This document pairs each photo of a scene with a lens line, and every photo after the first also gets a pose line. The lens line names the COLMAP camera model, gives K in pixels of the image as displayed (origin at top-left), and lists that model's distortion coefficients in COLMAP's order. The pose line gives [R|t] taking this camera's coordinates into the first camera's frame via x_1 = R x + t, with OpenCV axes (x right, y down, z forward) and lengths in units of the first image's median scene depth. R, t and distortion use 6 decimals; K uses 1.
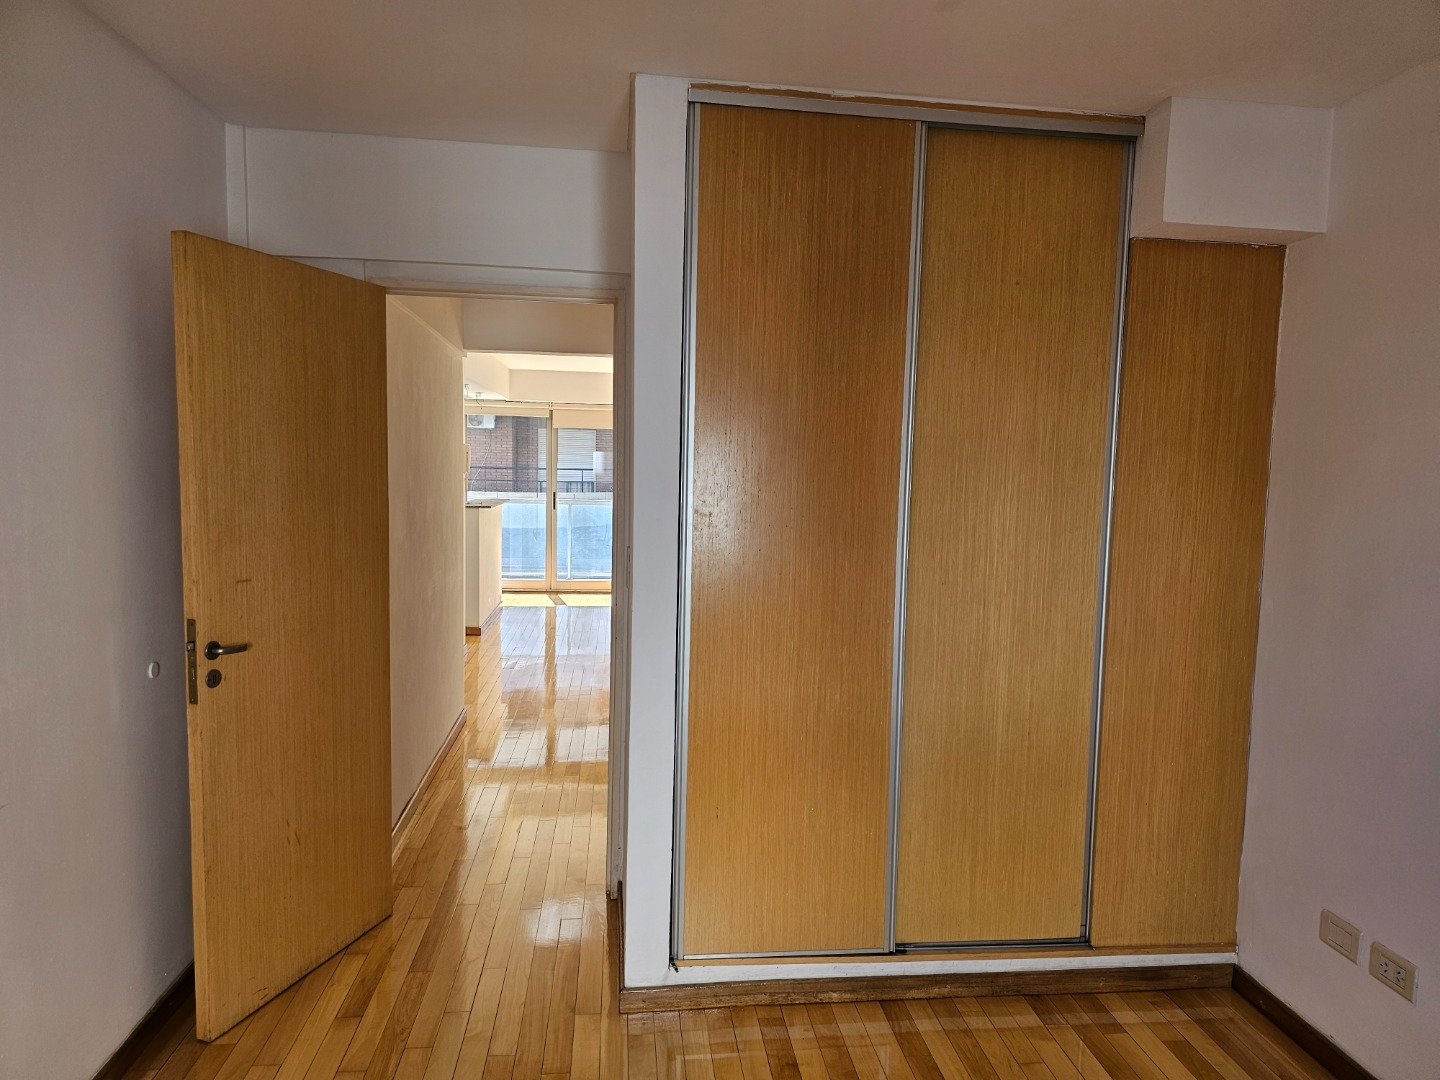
lens RADIAL K [[971.4, 0, 722.1], [0, 971.4, 543.9], [0, 0, 1]] dist [0.030067, -0.010668]
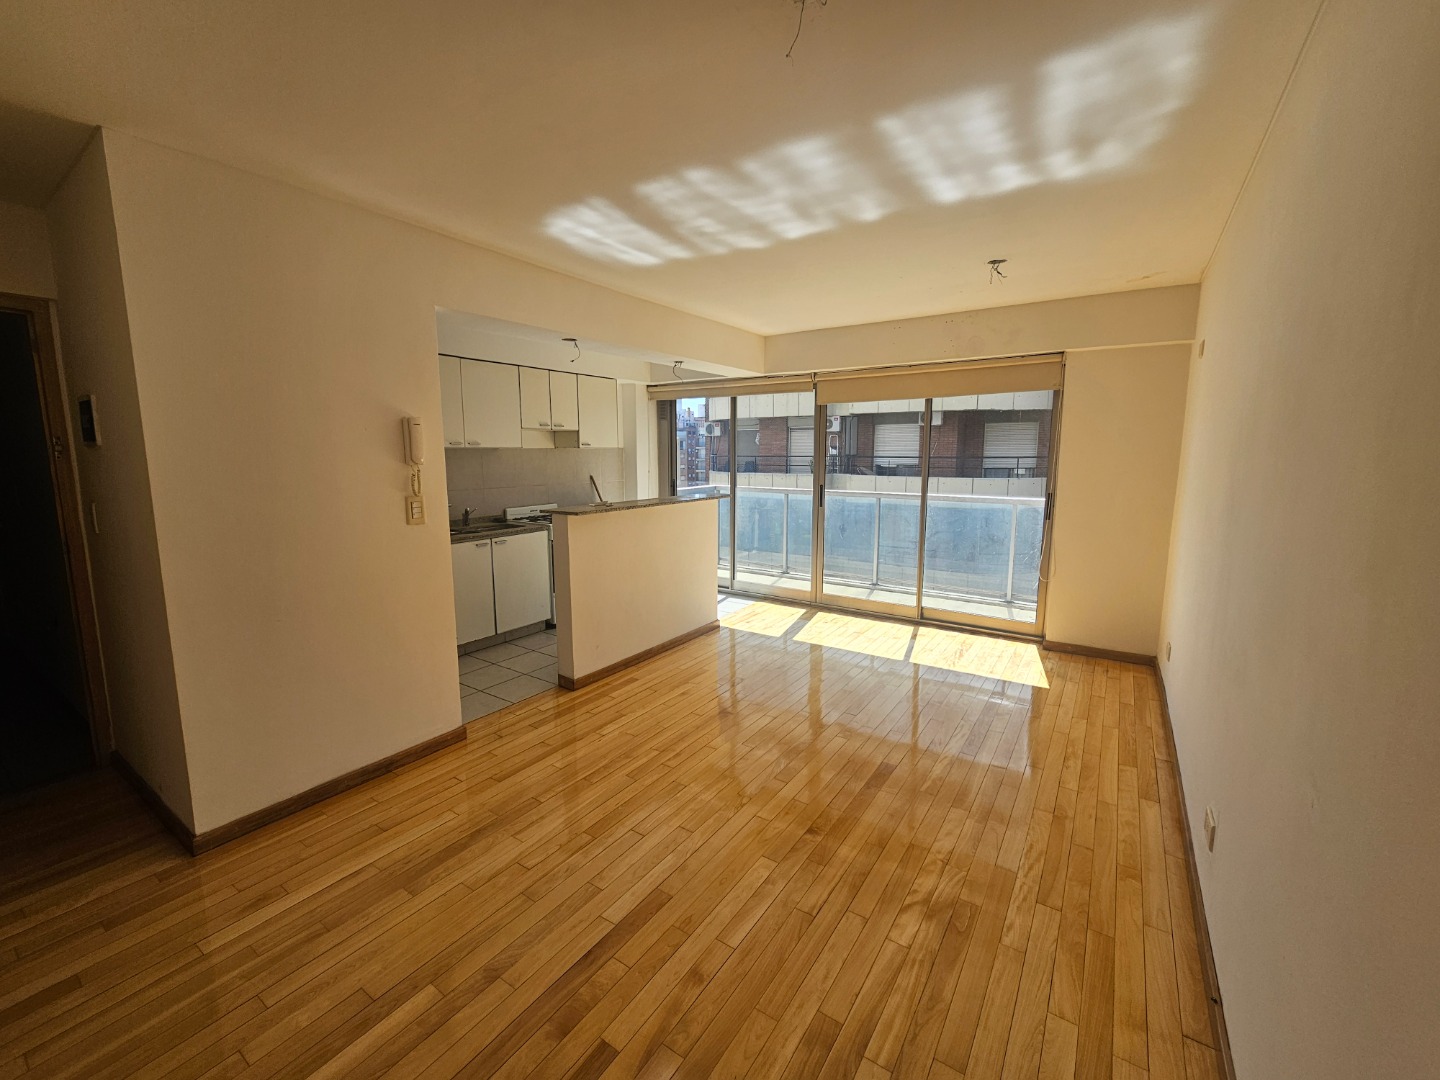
lens RADIAL K [[590.1, 0, 721.6], [0, 590.1, 534.2], [0, 0, 1]] dist [-0.001657, -0.000223]
pose [[0.765848, 0.078147, -0.638256, 0.080601], [-0.045692, 0.996692, 0.067207, -0.042015], [0.641397, -0.022307, 0.766885, 0.559532]]
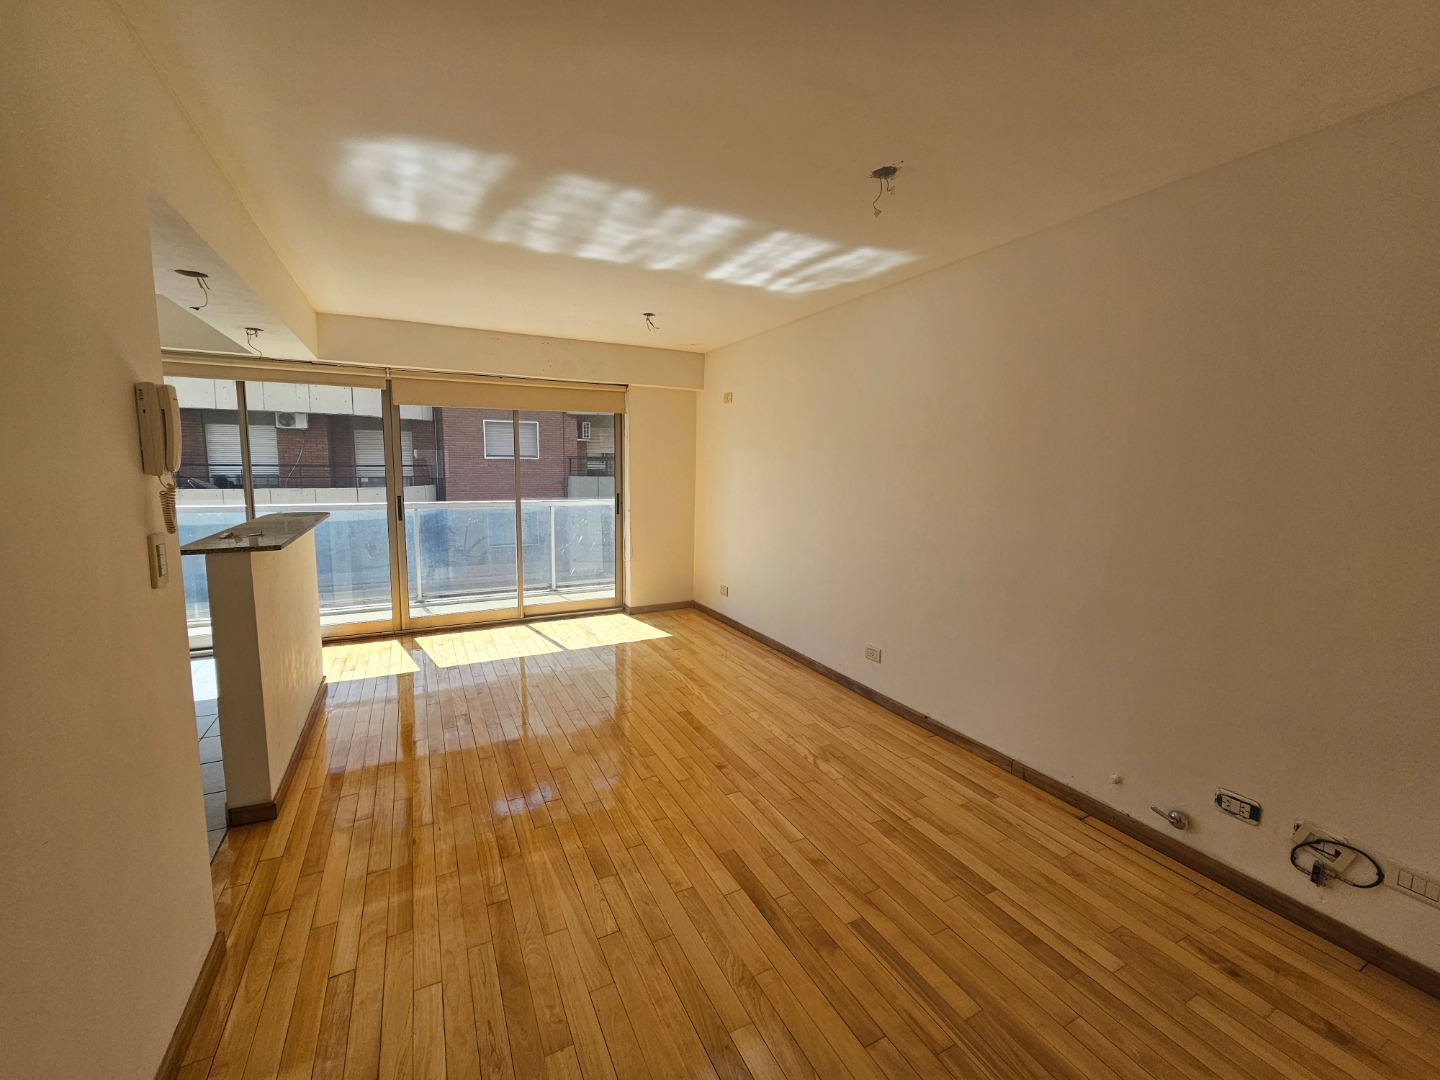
lens RADIAL K [[590.1, 0, 719.6], [0, 590.1, 536.7], [0, 0, 1]] dist [-0.001657, -0.000223]
pose [[0.932331, -0.045363, 0.358750, -0.108849], [0.030282, 0.998410, 0.047547, -0.037207], [-0.360336, -0.033466, 0.932222, 0.500801]]
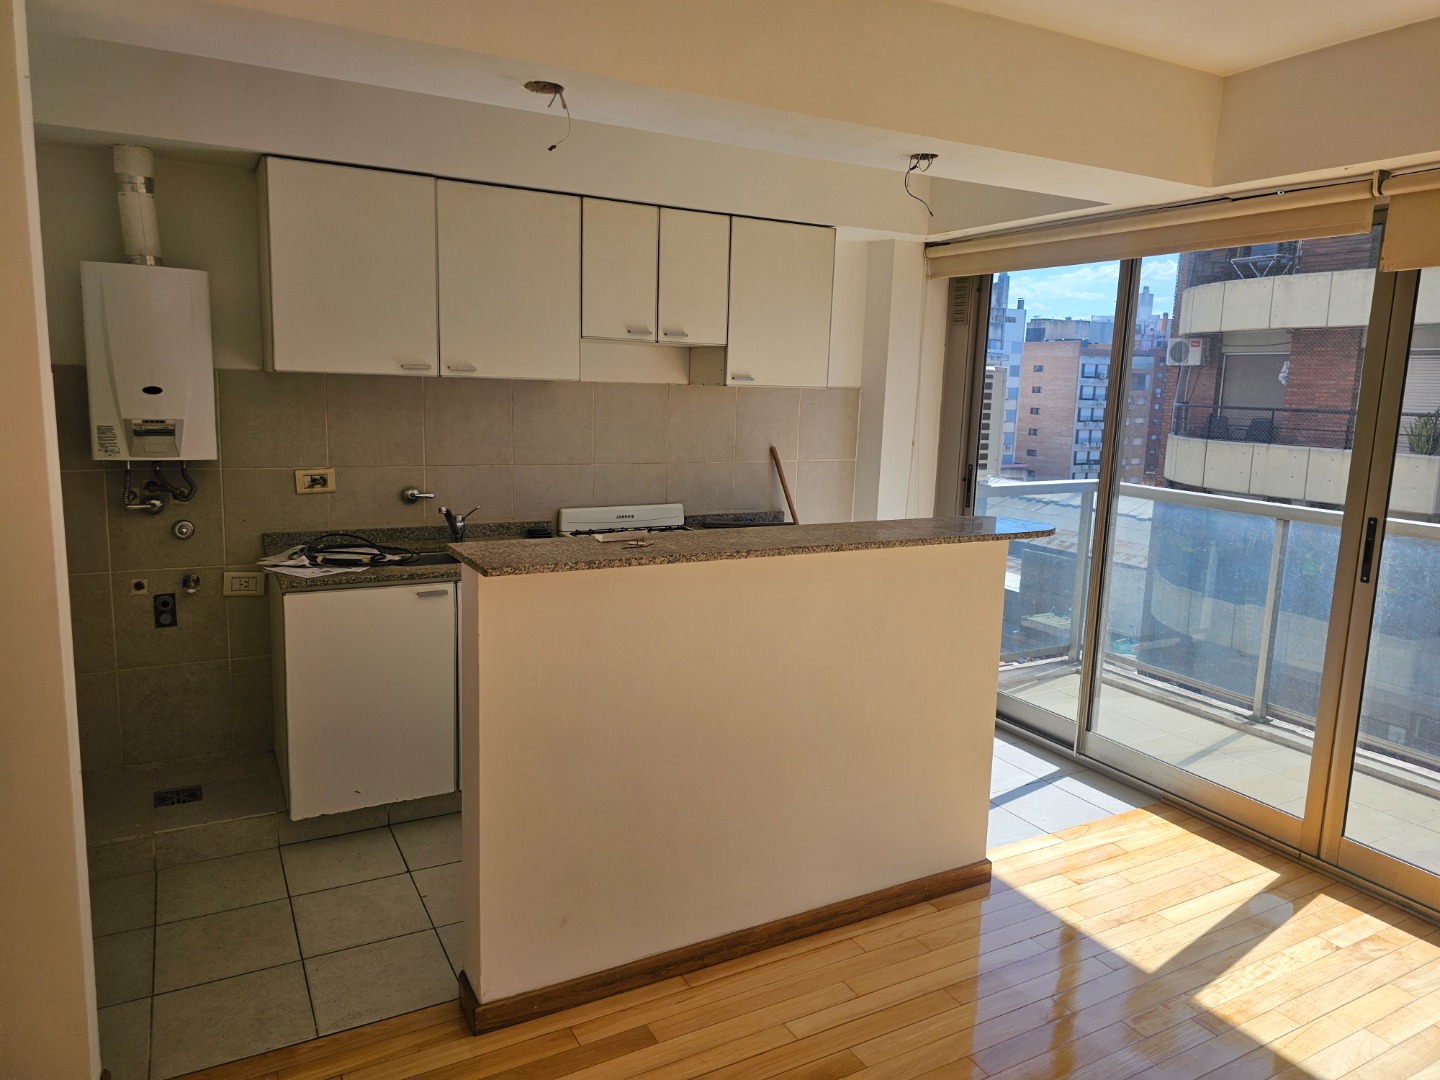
lens RADIAL K [[971.4, 0, 720.0], [0, 971.4, 529.7], [0, 0, 1]] dist [0.030067, -0.010668]
pose [[0.387074, 0.140227, -0.911323, 0.004692], [-0.103607, 0.988723, 0.108131, -0.060775], [0.916209, 0.052564, 0.397238, 0.719637]]
